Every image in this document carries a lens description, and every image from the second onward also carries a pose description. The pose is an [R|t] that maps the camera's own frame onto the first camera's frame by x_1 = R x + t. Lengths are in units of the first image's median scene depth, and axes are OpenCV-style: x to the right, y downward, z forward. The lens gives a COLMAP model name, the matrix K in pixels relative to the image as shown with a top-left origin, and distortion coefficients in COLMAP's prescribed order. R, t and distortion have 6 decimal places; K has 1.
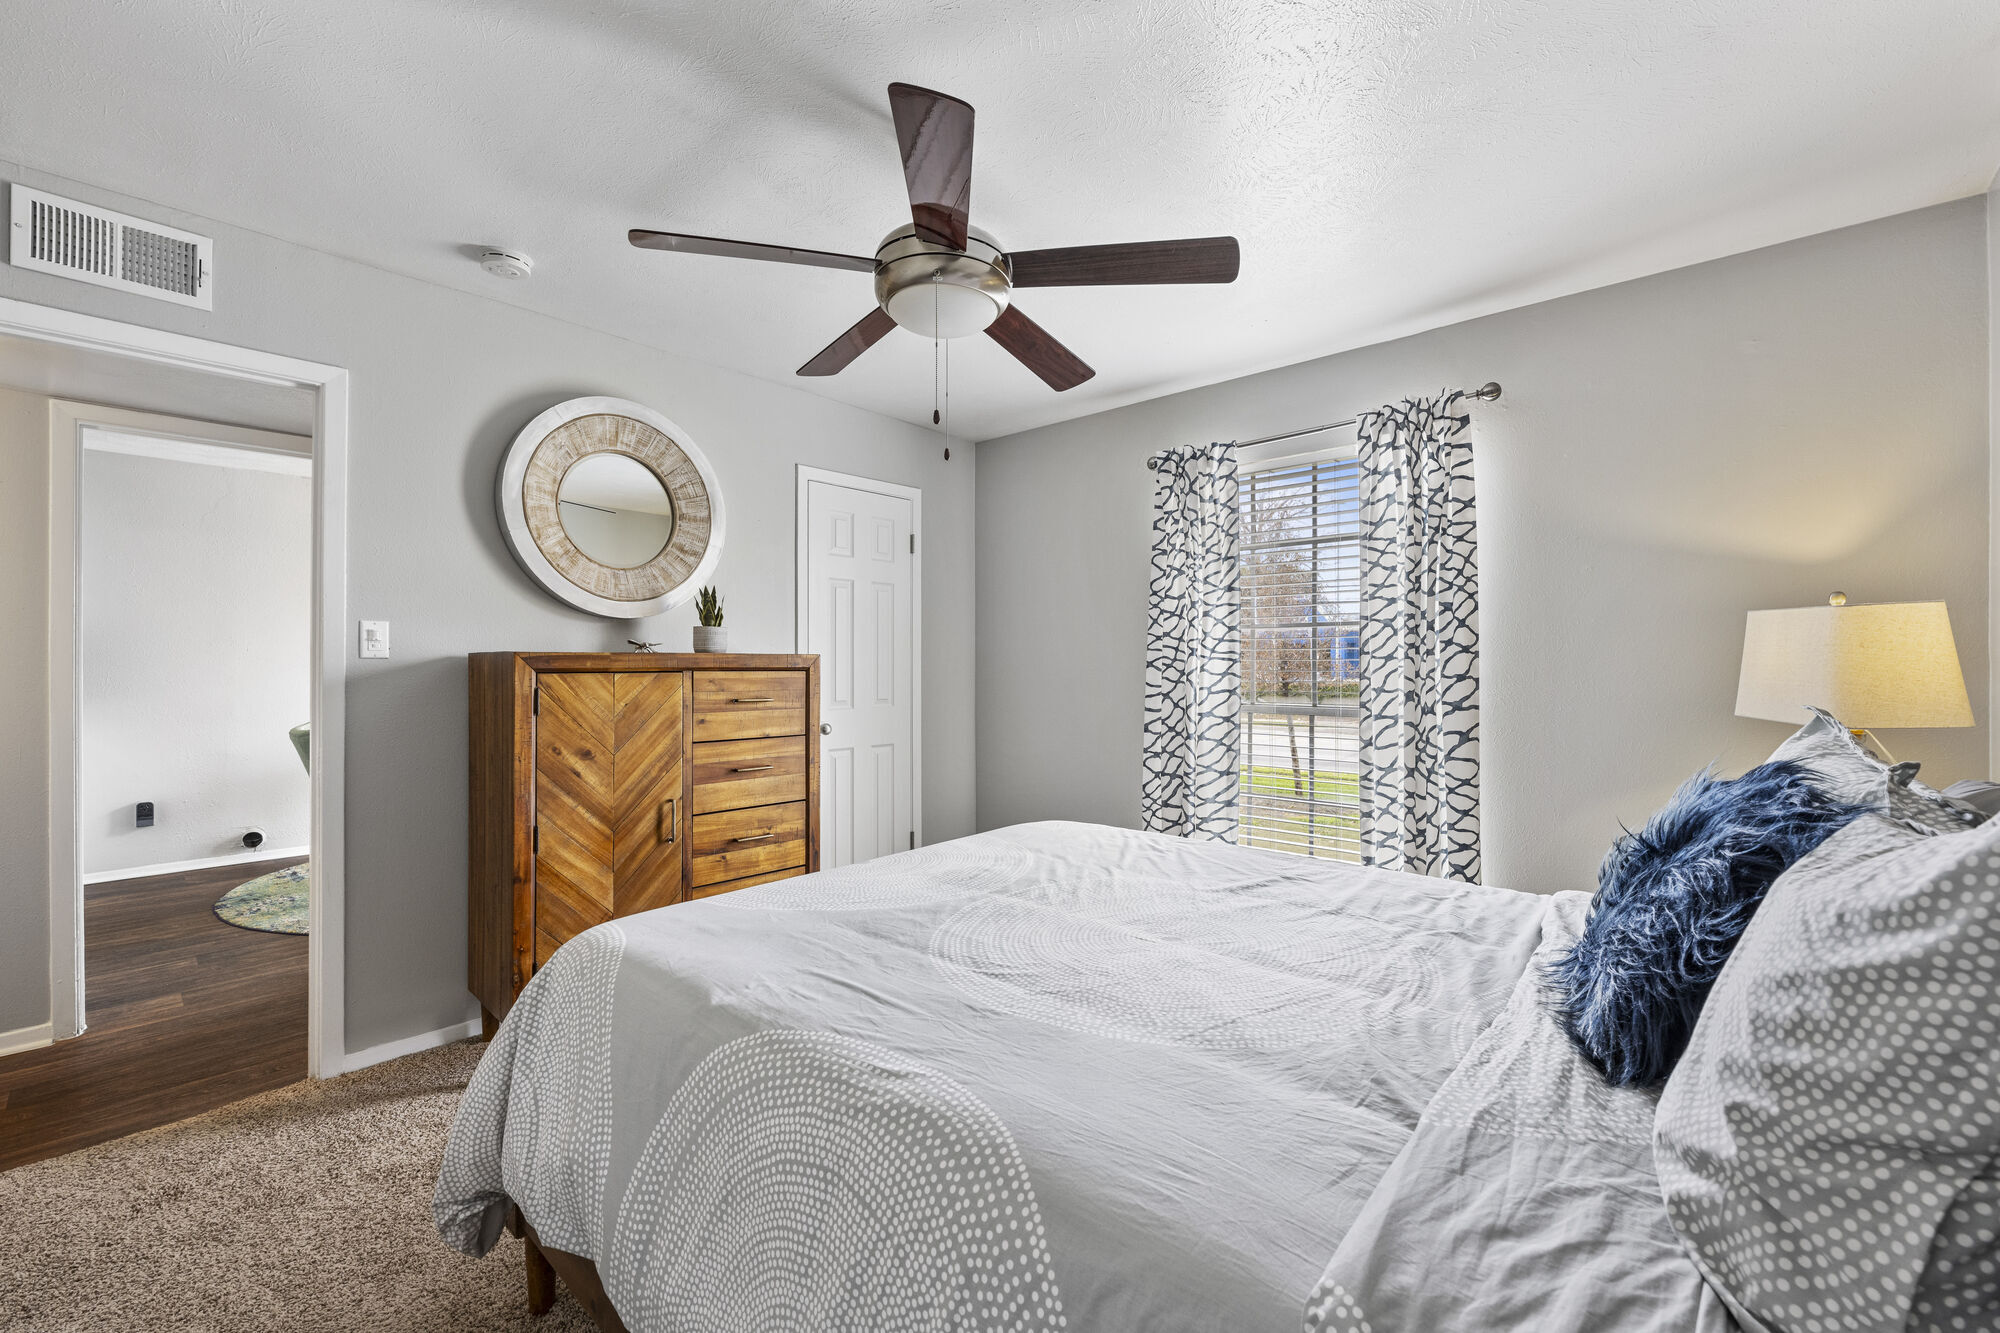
lens RADIAL K [[803.3, 0, 1000.0], [0, 803.3, 666.5], [0, 0, 1]] dist [-0.000820, -0.000009]
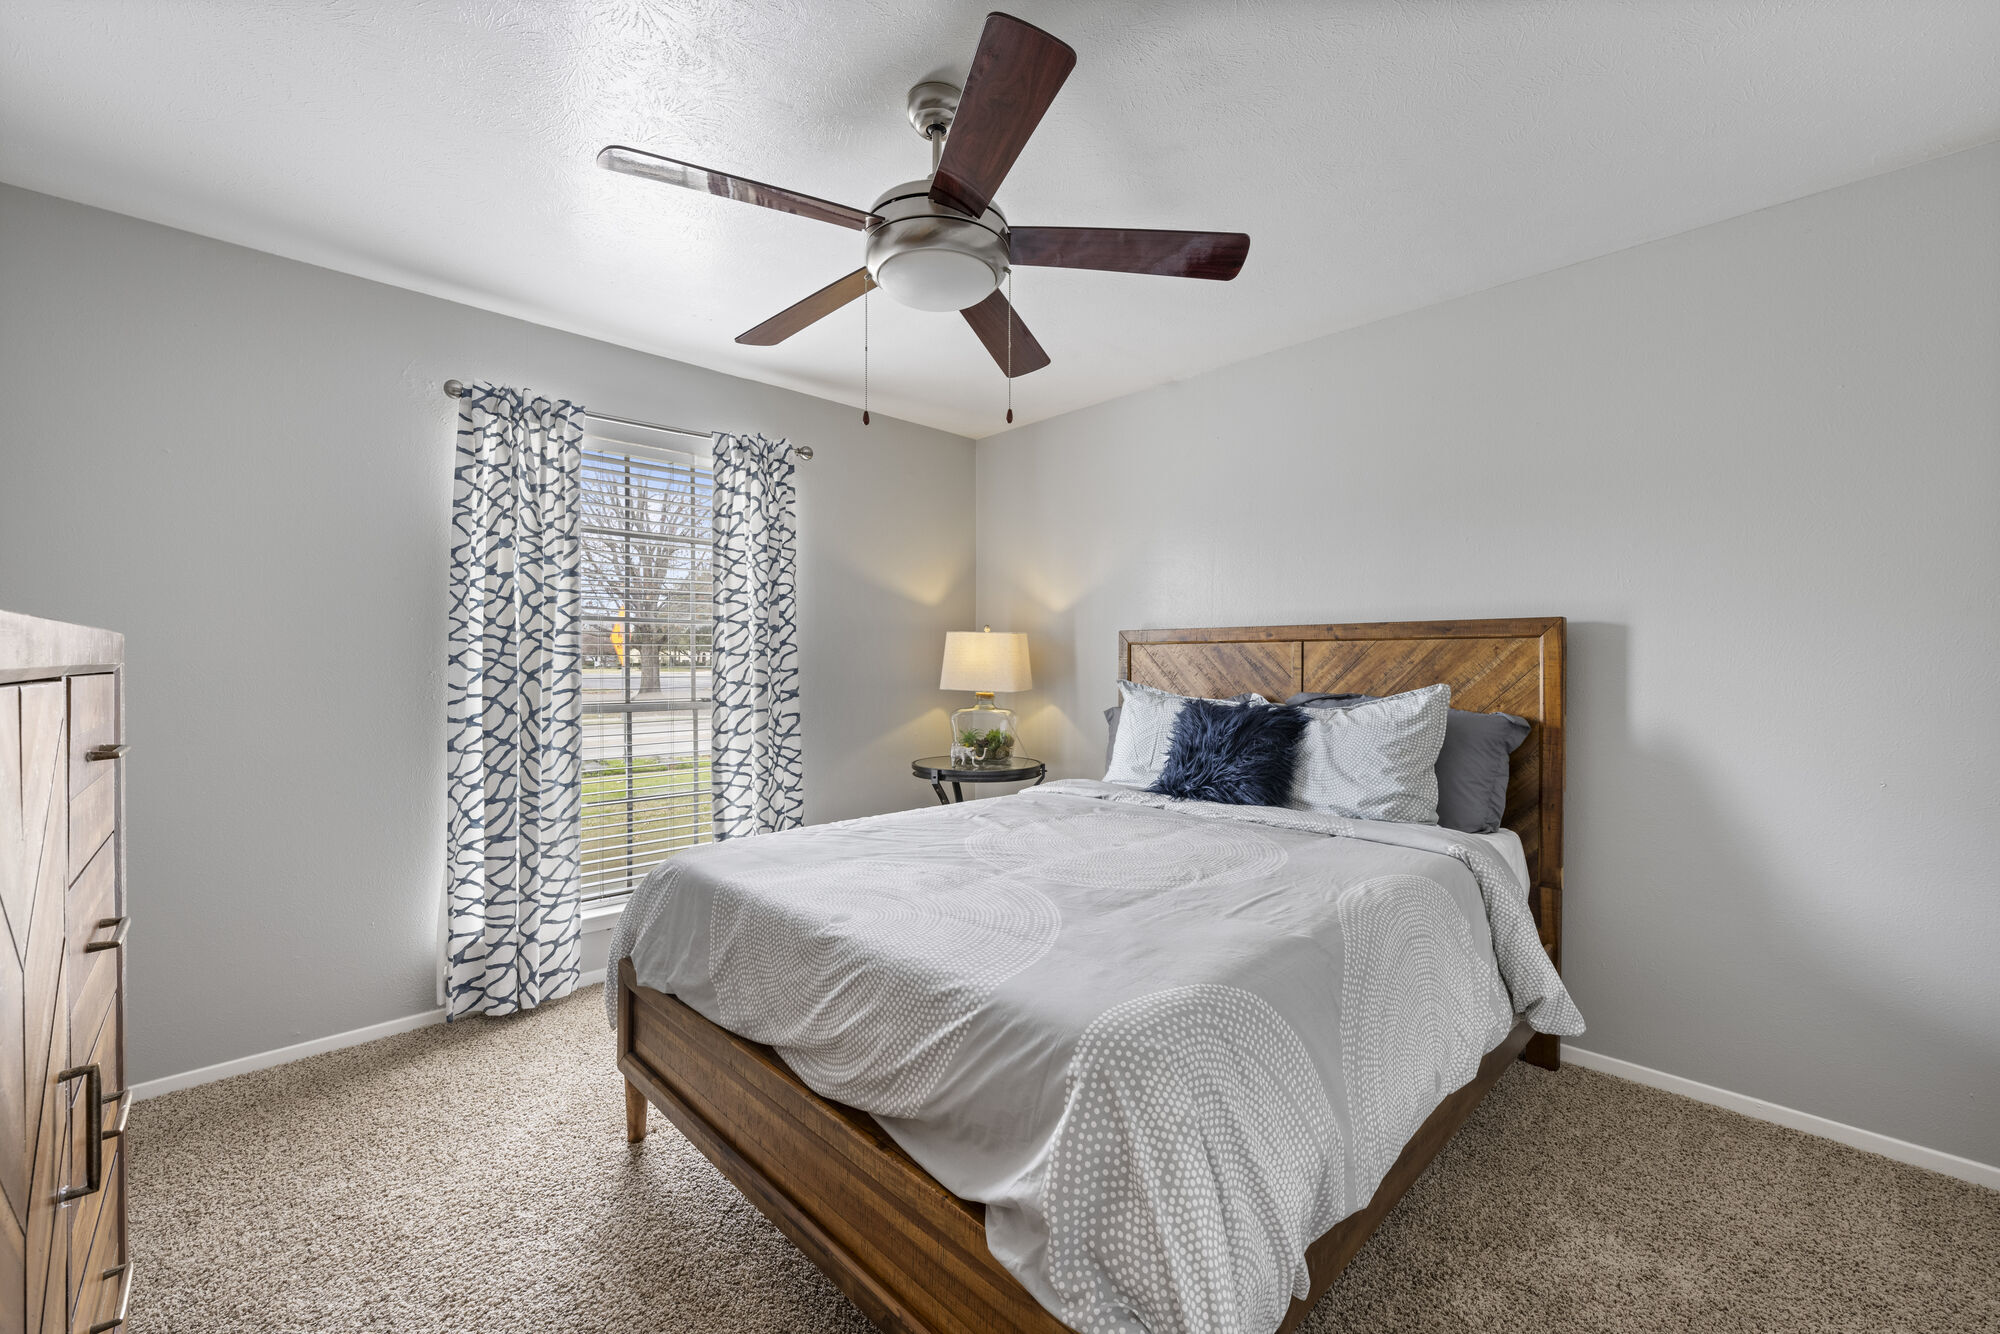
lens RADIAL K [[803.3, 0, 1000.0], [0, 803.3, 667.0], [0, 0, 1]] dist [-0.000820, -0.000009]
pose [[0.075822, -0.005958, 0.997104, -0.633220], [0.000852, 0.999982, 0.005910, 0.000401], [-0.997121, 0.000401, 0.075826, 0.542147]]
